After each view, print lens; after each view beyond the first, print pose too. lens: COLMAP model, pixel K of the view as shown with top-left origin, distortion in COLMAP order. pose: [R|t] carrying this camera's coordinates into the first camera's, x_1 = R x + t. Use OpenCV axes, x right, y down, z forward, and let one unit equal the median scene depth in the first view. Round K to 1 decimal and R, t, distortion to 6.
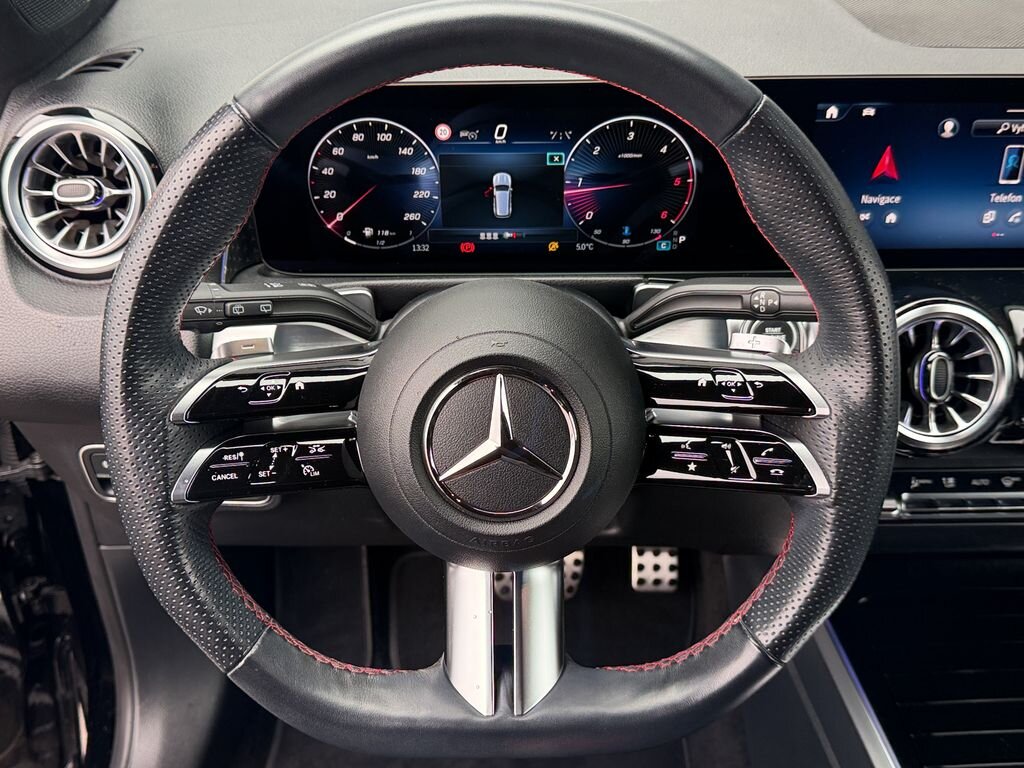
lens RADIAL K [[1138.0, 0, 536.6], [0, 1138.0, 392.8], [0, 0, 1]] dist [0.118368, 0.000000]
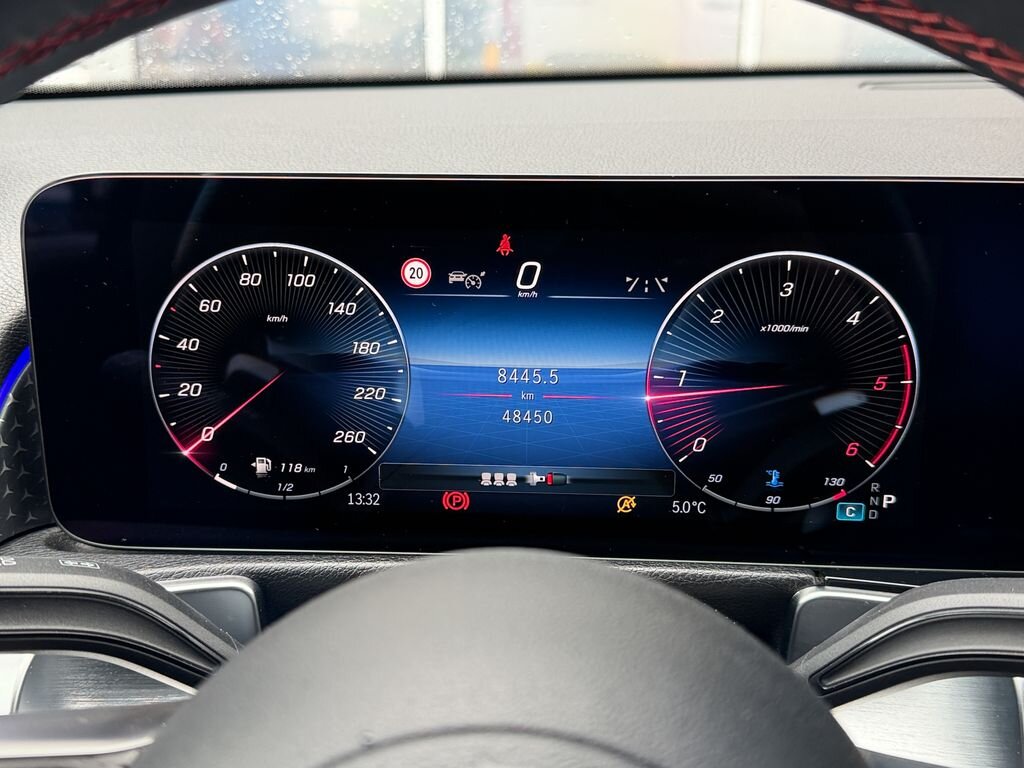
lens RADIAL K [[1138.0, 0, 495.1], [0, 1138.0, 373.8], [0, 0, 1]] dist [0.118368, 0.000000]
pose [[0.997767, 0.022224, -0.062990, -0.012930], [-0.038576, 0.961582, -0.271795, -0.046180], [0.054530, 0.273618, 0.960291, 0.513700]]
